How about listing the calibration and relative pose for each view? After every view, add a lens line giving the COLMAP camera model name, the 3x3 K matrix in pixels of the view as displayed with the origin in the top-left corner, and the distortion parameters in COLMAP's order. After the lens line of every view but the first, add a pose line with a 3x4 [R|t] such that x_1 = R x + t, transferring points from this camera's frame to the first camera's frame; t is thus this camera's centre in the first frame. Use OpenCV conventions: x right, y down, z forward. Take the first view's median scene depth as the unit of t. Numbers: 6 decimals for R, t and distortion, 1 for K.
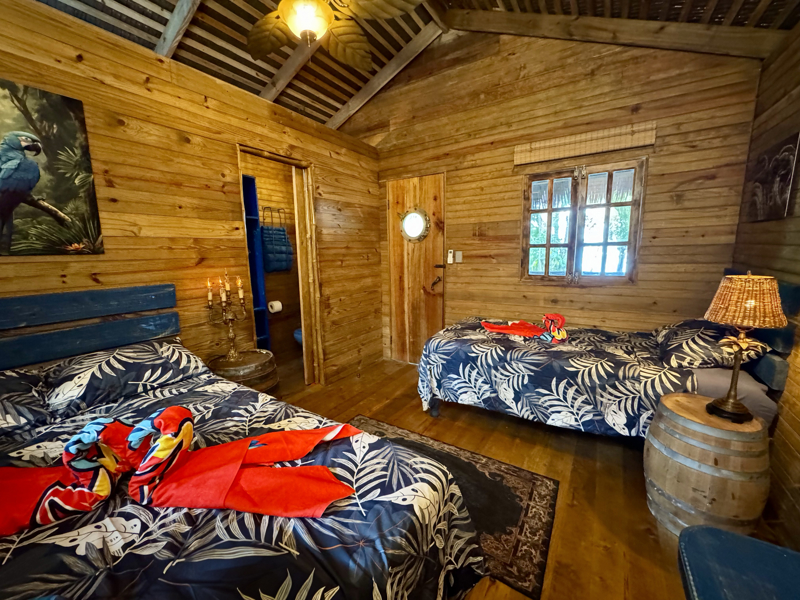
lens RADIAL K [[319.9, 0, 401.5], [0, 319.9, 301.4], [0, 0, 1]] dist [-0.005497, 0.000953]
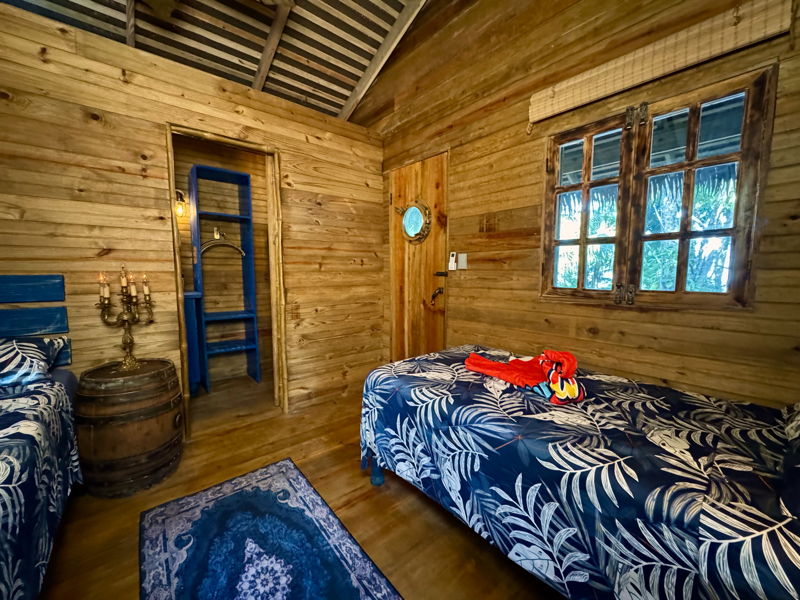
lens RADIAL K [[319.9, 0, 402.3], [0, 319.9, 301.1], [0, 0, 1]] dist [-0.005497, 0.000953]
pose [[0.953273, 0.050188, -0.297912, 0.331762], [-0.068051, 0.996434, -0.049891, -0.002681], [0.294346, 0.067833, 0.953289, 0.324018]]
